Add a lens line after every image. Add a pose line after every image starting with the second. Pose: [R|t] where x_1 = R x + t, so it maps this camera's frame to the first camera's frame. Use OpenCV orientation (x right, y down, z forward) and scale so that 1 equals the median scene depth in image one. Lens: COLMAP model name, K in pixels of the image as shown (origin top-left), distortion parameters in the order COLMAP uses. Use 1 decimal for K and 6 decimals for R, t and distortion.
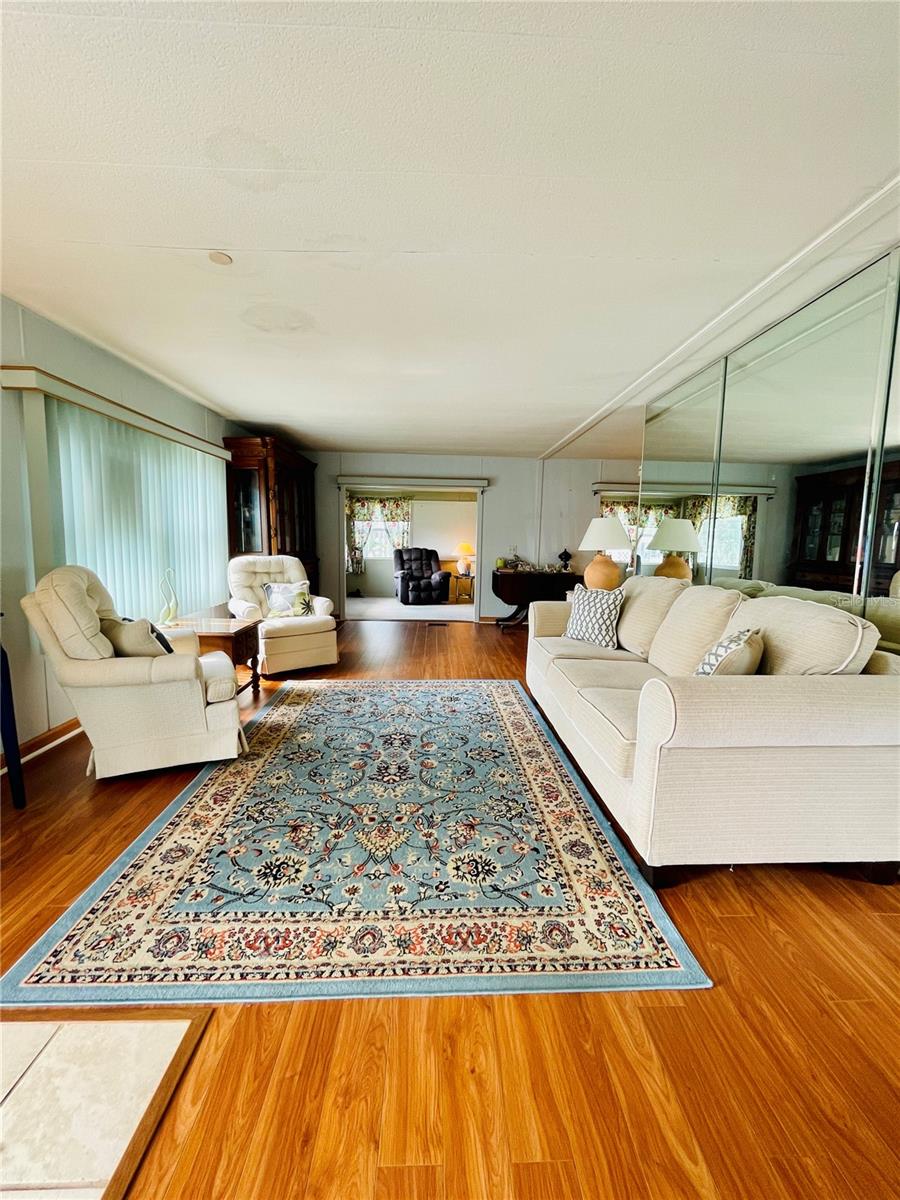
lens RADIAL K [[487.6, 0, 454.0], [0, 487.6, 598.1], [0, 0, 1]] dist [-0.004455, 0.000977]
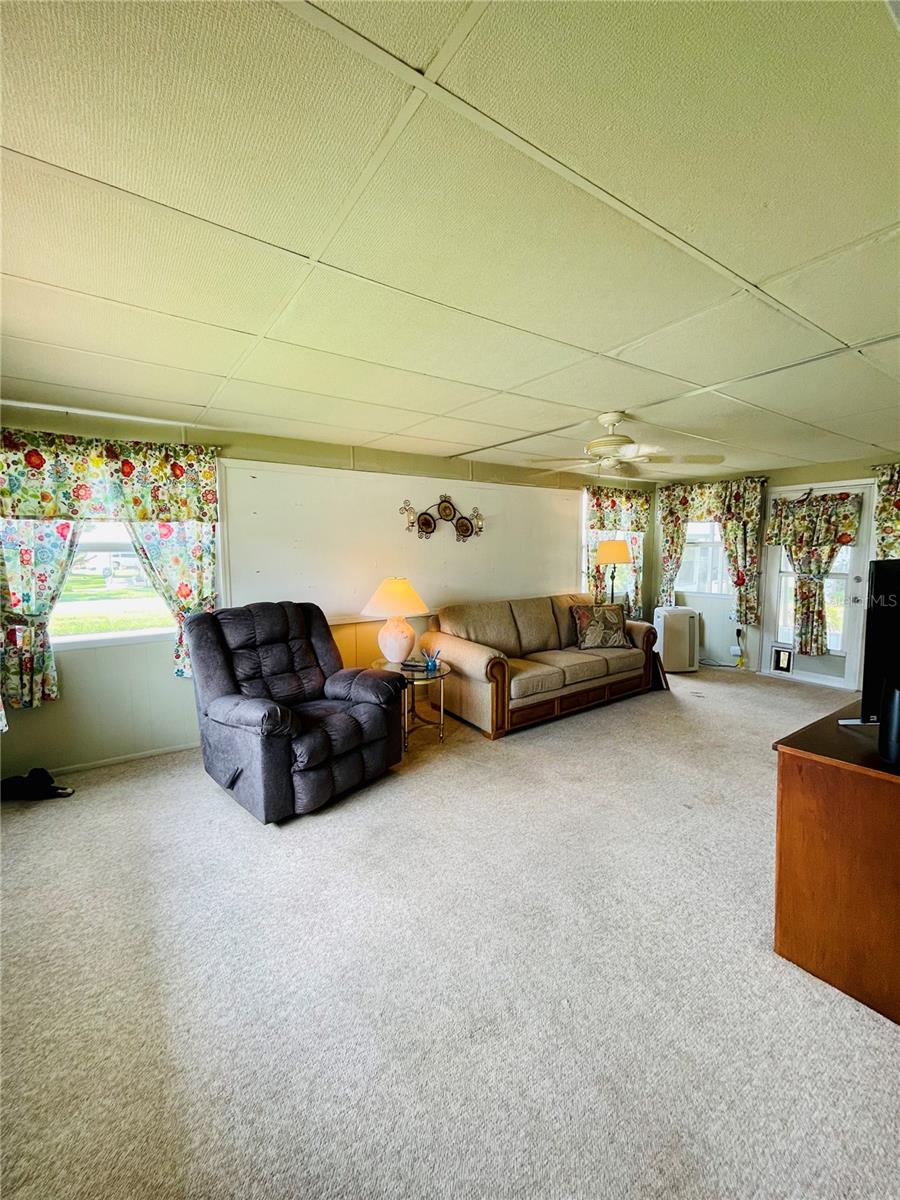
lens RADIAL K [[487.6, 0, 453.6], [0, 487.6, 596.8], [0, 0, 1]] dist [-0.004455, 0.000977]
pose [[0.840505, -0.074213, 0.536697, -0.520943], [0.077444, 0.996859, 0.016561, -0.371747], [-0.536241, 0.027644, 0.843612, 2.385789]]
